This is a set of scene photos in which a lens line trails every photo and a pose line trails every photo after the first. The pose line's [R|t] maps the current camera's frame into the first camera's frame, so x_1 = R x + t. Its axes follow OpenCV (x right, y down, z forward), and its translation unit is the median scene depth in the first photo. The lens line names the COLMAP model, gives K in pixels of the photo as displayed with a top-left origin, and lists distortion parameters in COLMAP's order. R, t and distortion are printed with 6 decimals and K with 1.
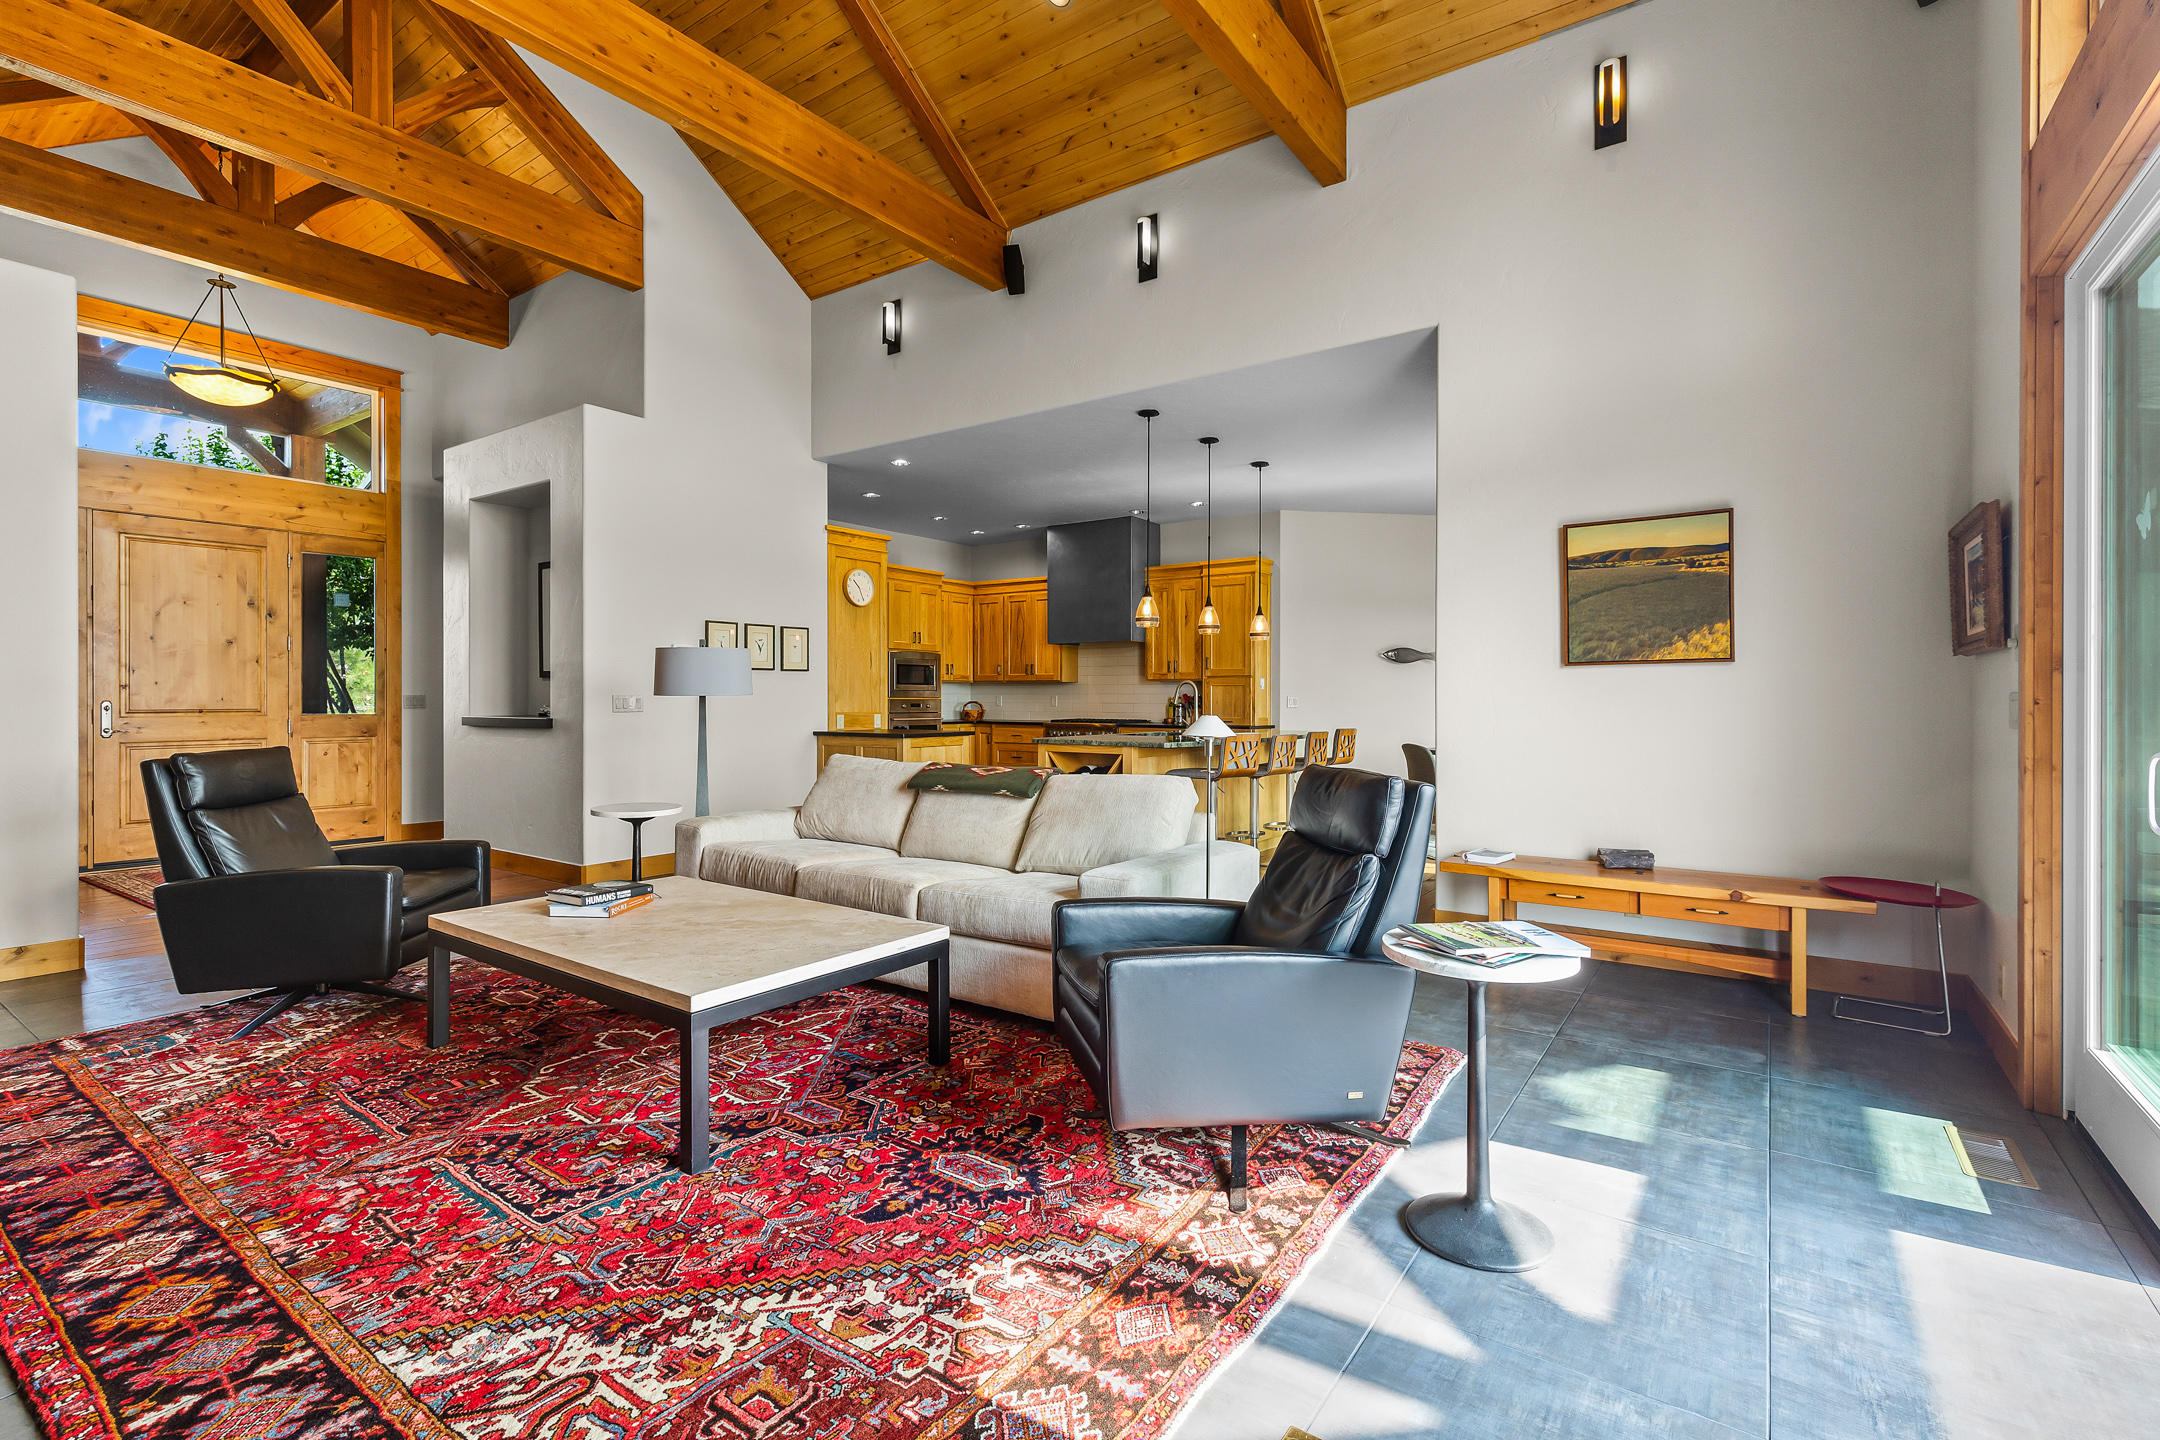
lens RADIAL K [[973.2, 0, 1082.5], [0, 973.2, 707.3], [0, 0, 1]] dist [0.003109, 0.000657]
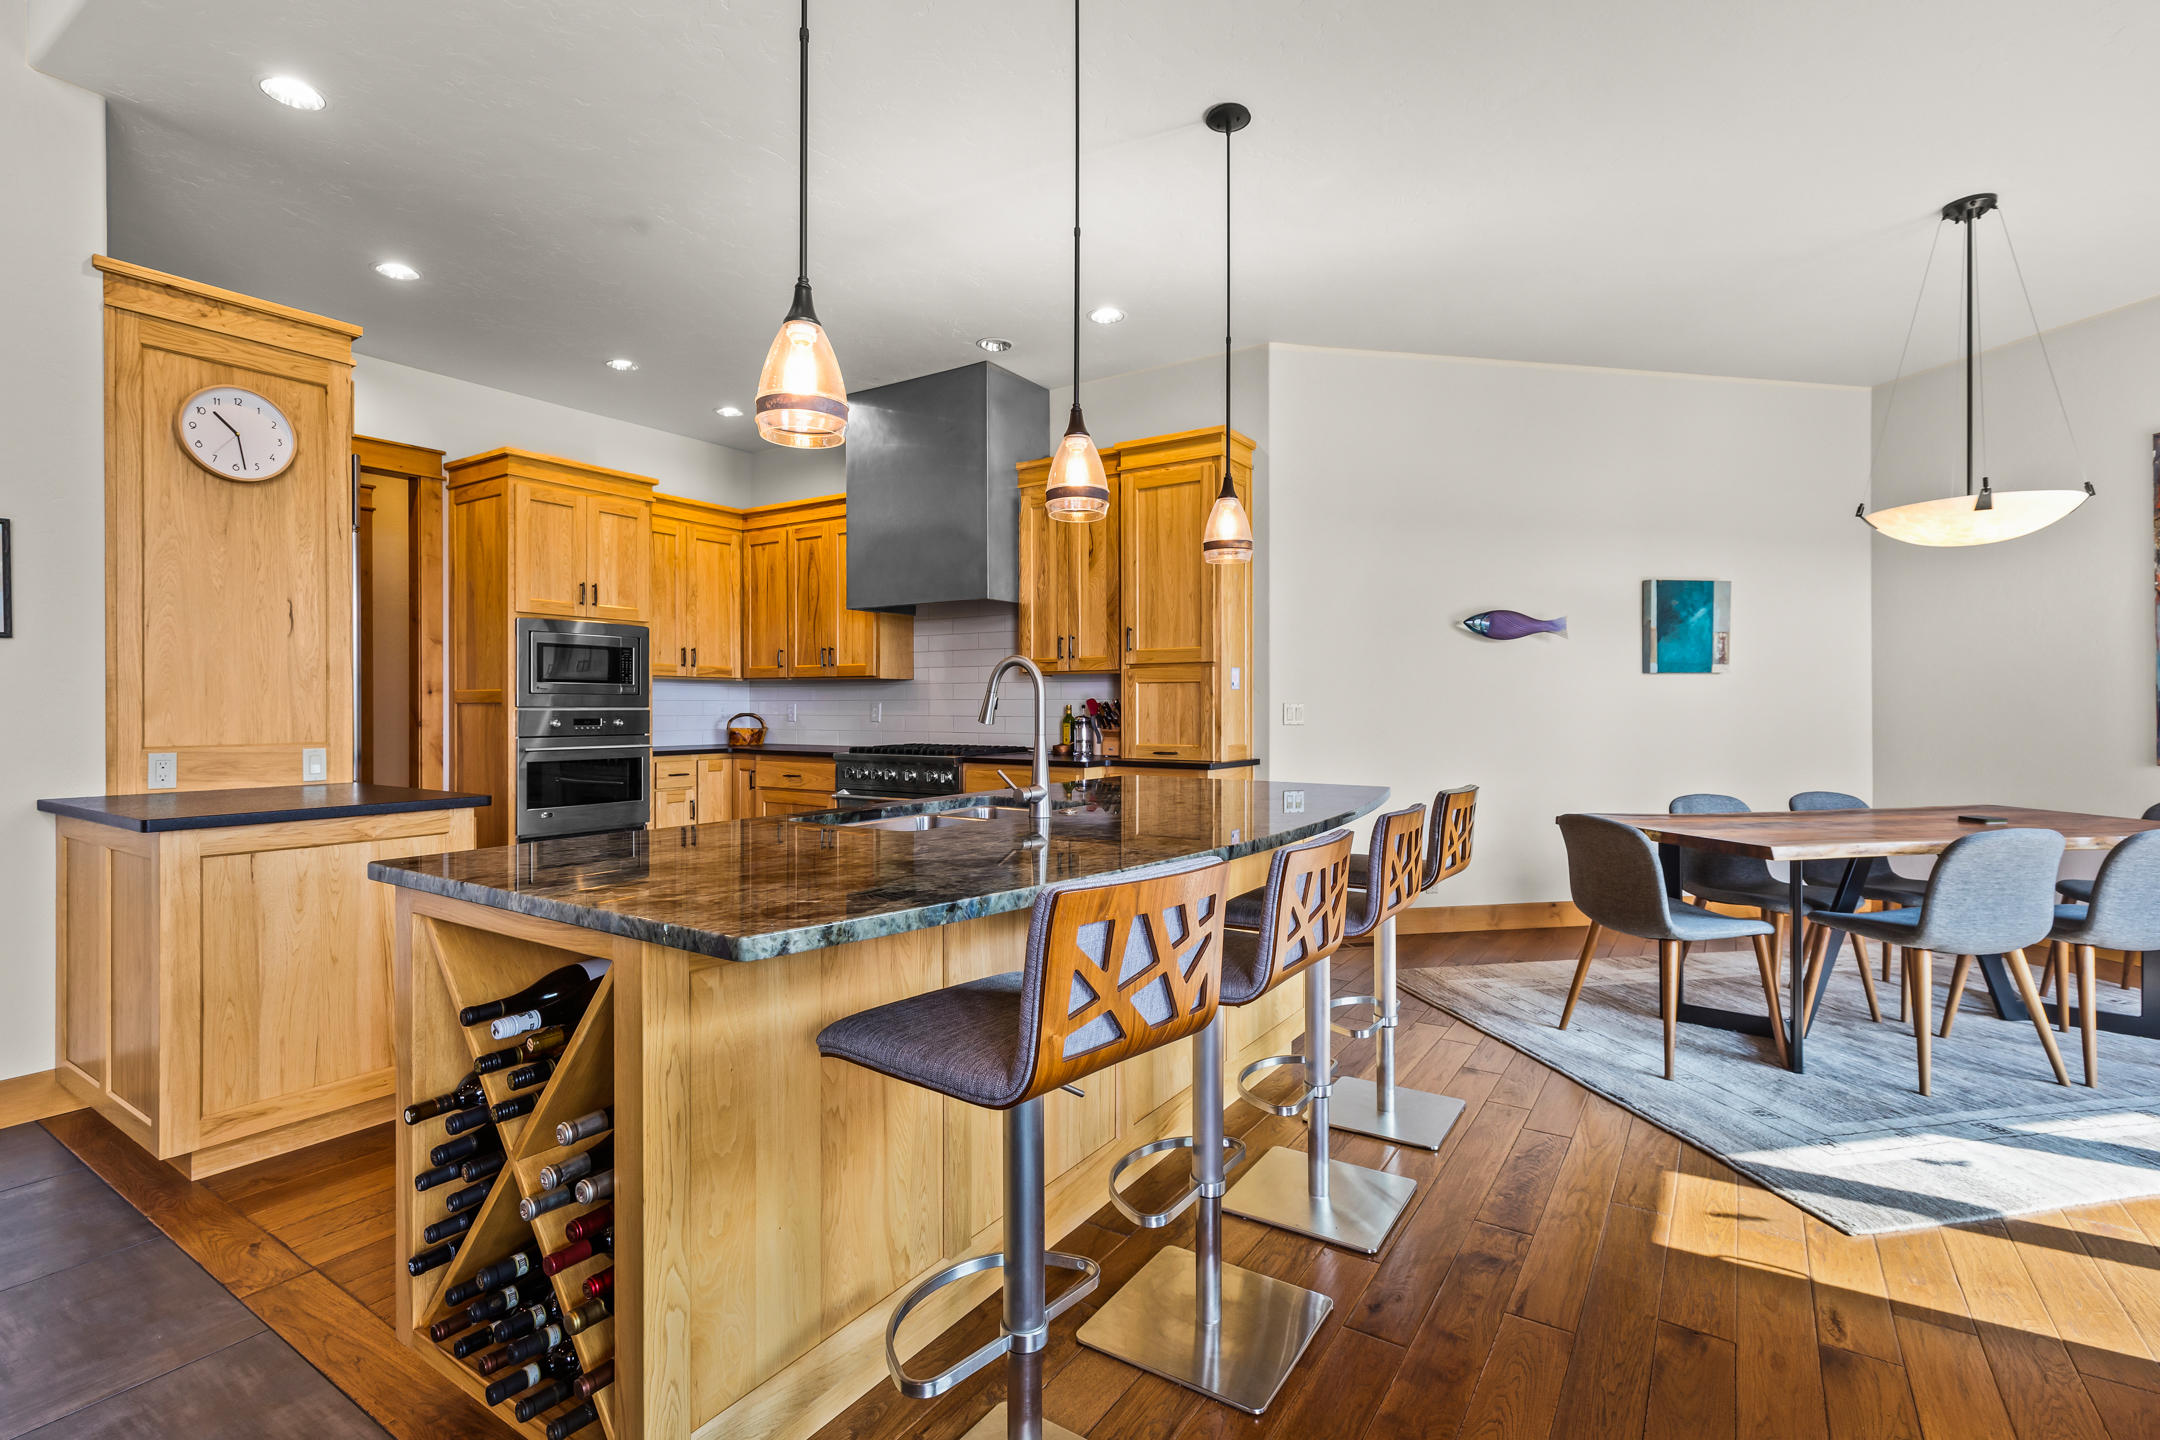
lens RADIAL K [[973.2, 0, 1082.5], [0, 973.2, 707.3], [0, 0, 1]] dist [0.003109, 0.000657]
pose [[0.999672, -0.002294, 0.025518, 0.085847], [0.002525, 0.999956, -0.009003, -0.004355], [-0.025496, 0.009064, 0.999634, 0.461500]]
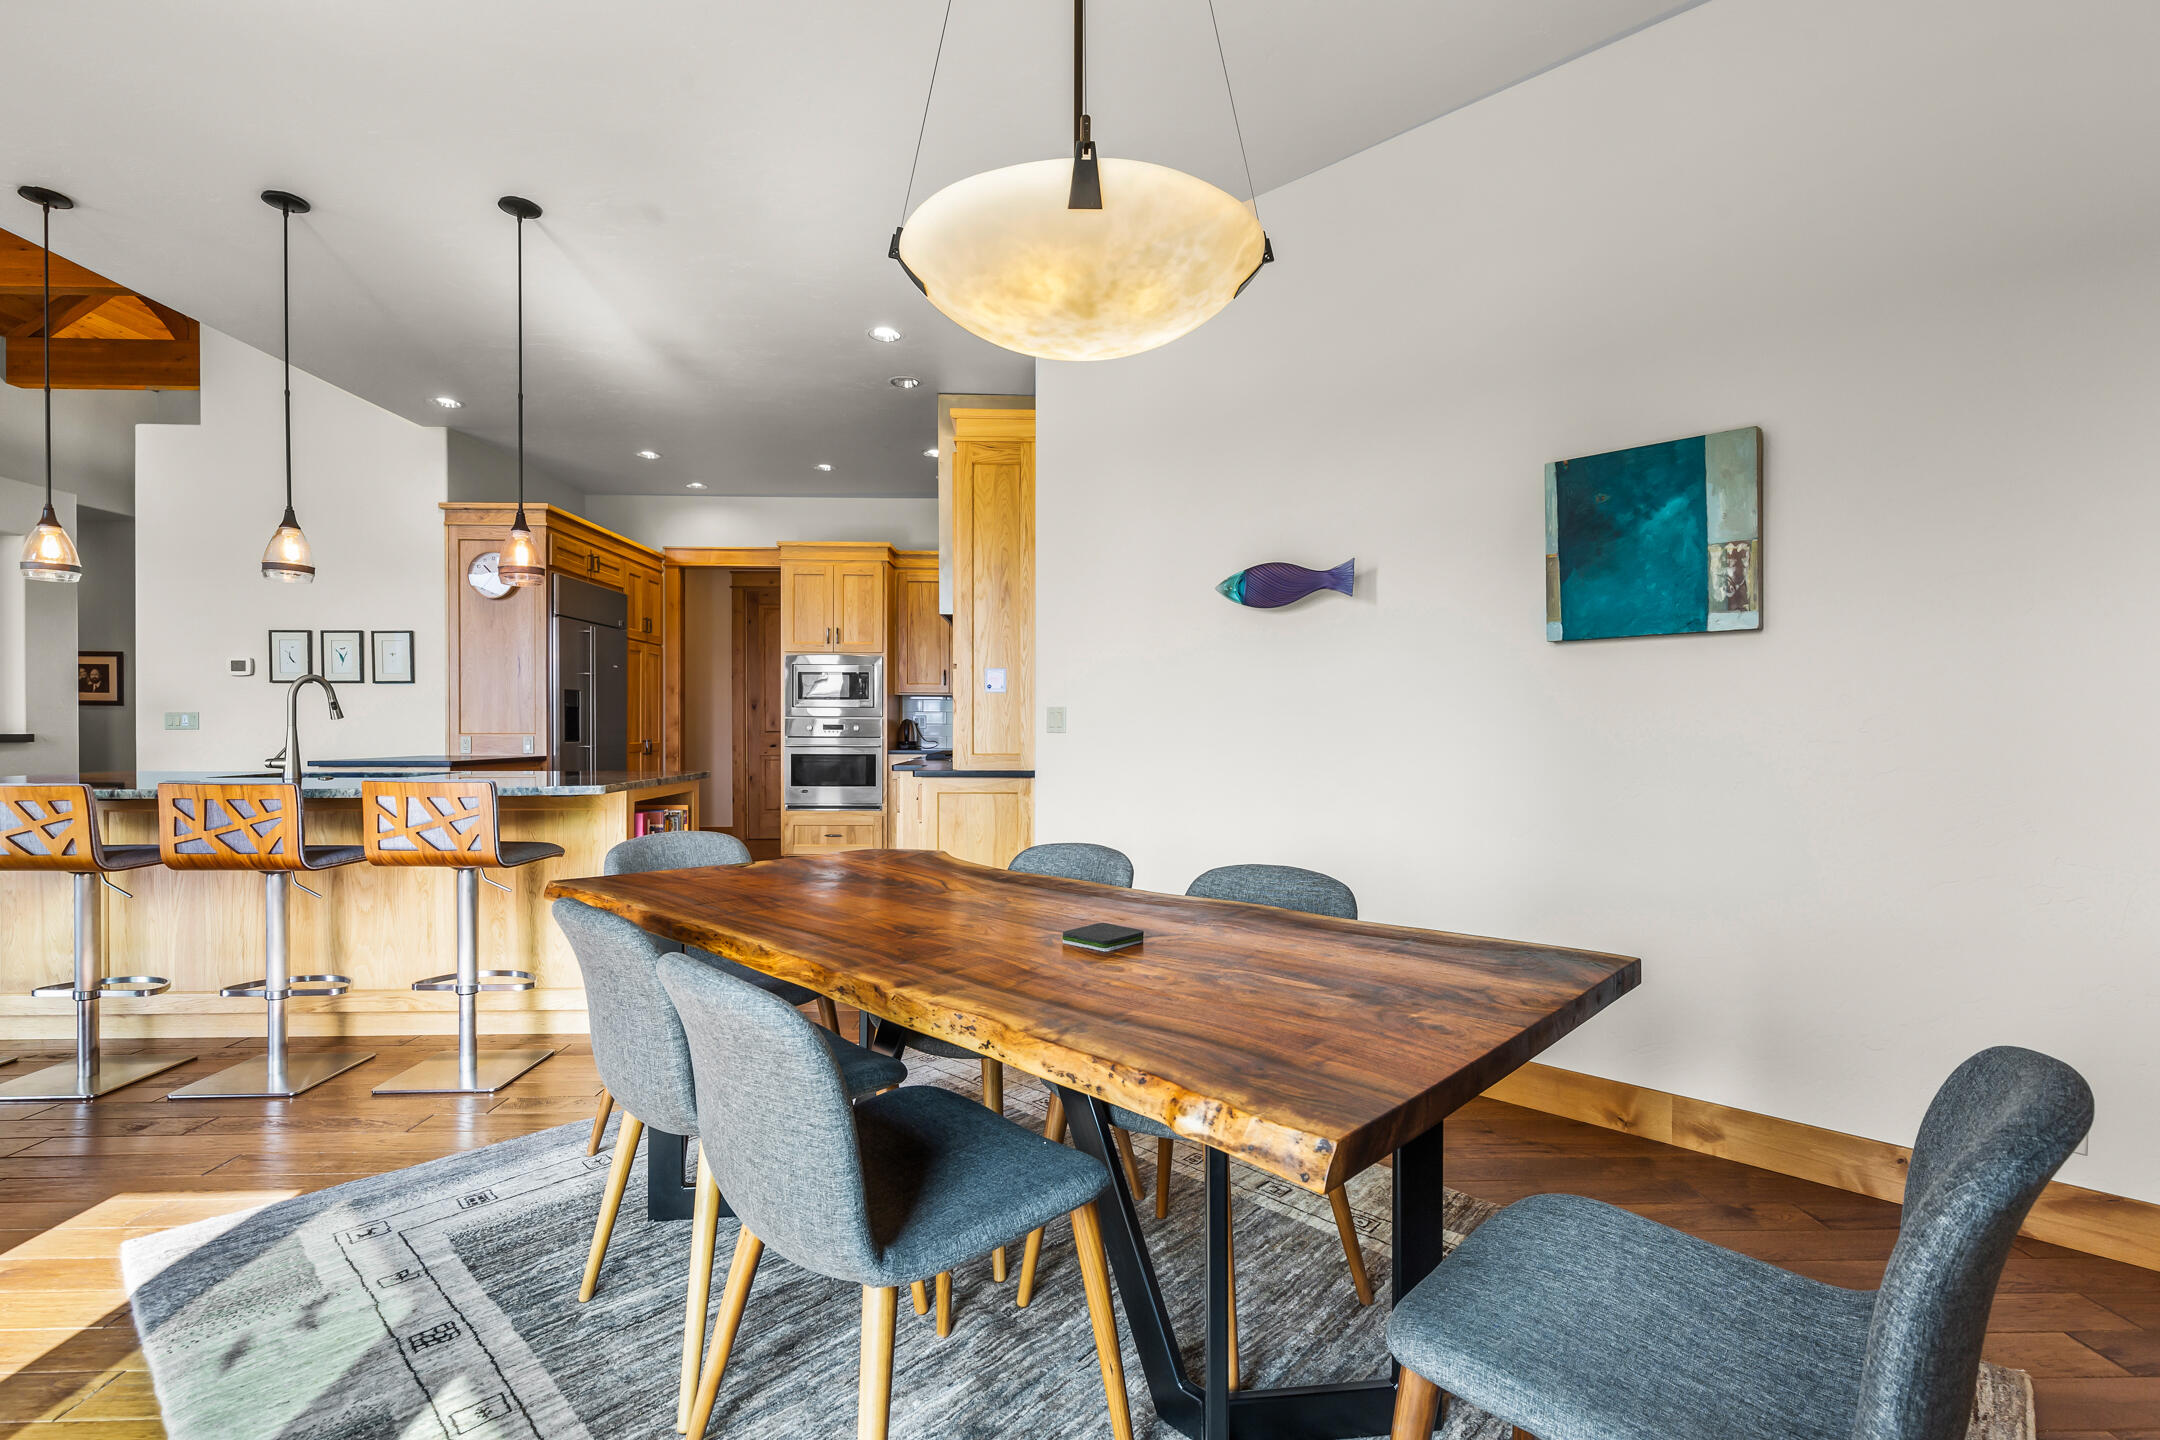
lens RADIAL K [[995.6, 0, 1080.0], [0, 995.6, 720.0], [0, 0, 1]] dist [0.003611, 0.000525]
pose [[0.601023, -0.004560, -0.799219, 0.549382], [-0.008877, 0.999884, -0.012380, -0.000193], [0.799183, 0.014536, 0.600912, 0.704409]]
